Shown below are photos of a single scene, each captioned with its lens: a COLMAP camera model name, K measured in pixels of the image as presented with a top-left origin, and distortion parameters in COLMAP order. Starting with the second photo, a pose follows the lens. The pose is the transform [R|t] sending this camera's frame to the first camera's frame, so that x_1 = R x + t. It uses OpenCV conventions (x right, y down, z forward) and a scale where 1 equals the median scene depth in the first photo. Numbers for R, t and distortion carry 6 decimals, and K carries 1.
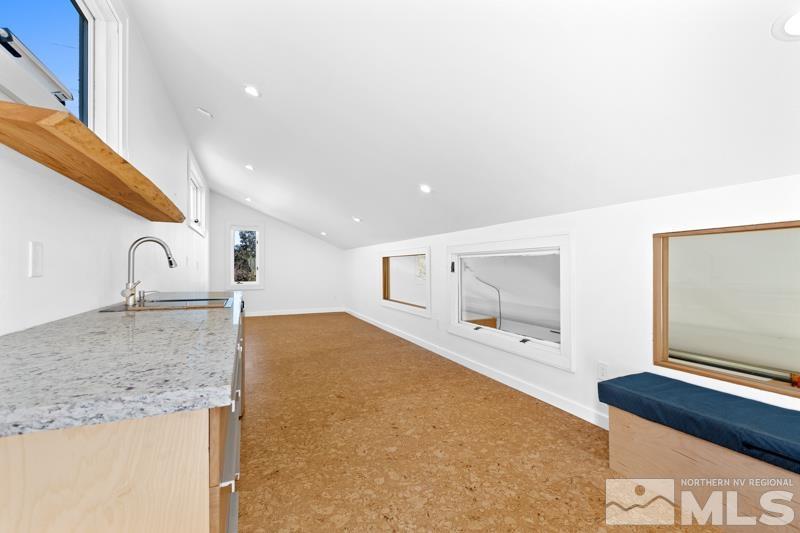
lens RADIAL K [[349.1, 0, 407.7], [0, 349.1, 268.6], [0, 0, 1]] dist [0.003317, -0.000737]
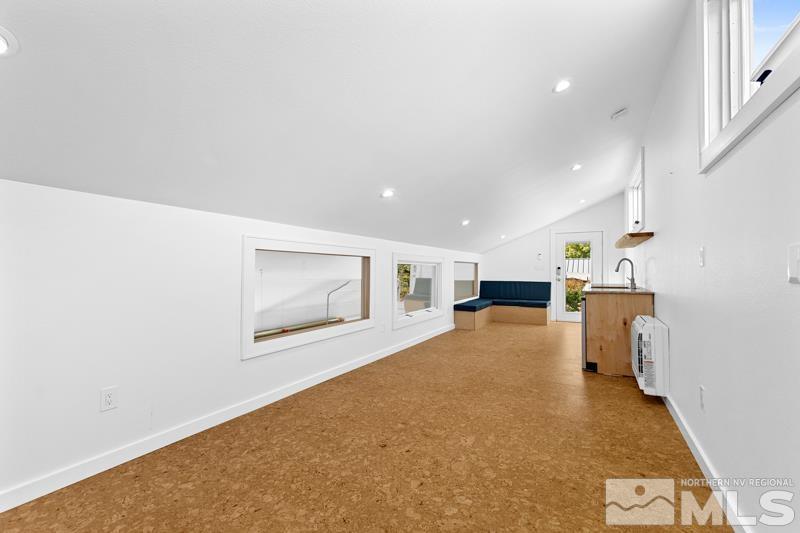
lens RADIAL K [[349.1, 0, 400.4], [0, 349.1, 267.8], [0, 0, 1]] dist [0.003317, -0.000737]
pose [[-0.589821, 0.007766, 0.807497, -1.229736], [-0.001876, 0.999938, -0.010988, -0.005661], [-0.807532, -0.007996, -0.589770, 2.525691]]
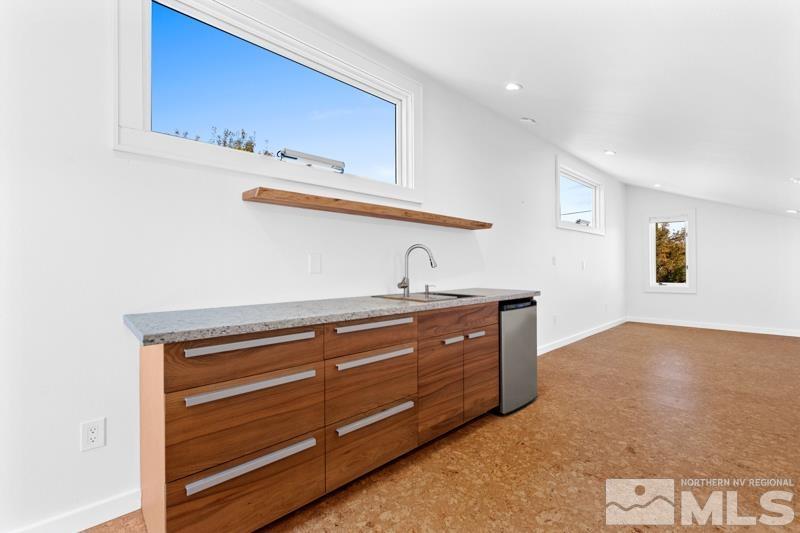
lens RADIAL K [[349.1, 0, 402.9], [0, 349.1, 265.8], [0, 0, 1]] dist [0.003317, -0.000737]
pose [[0.320394, -0.008163, -0.947249, 0.354288], [0.004522, 0.999965, -0.007088, -0.000051], [0.947274, -0.002012, 0.320420, 0.366191]]
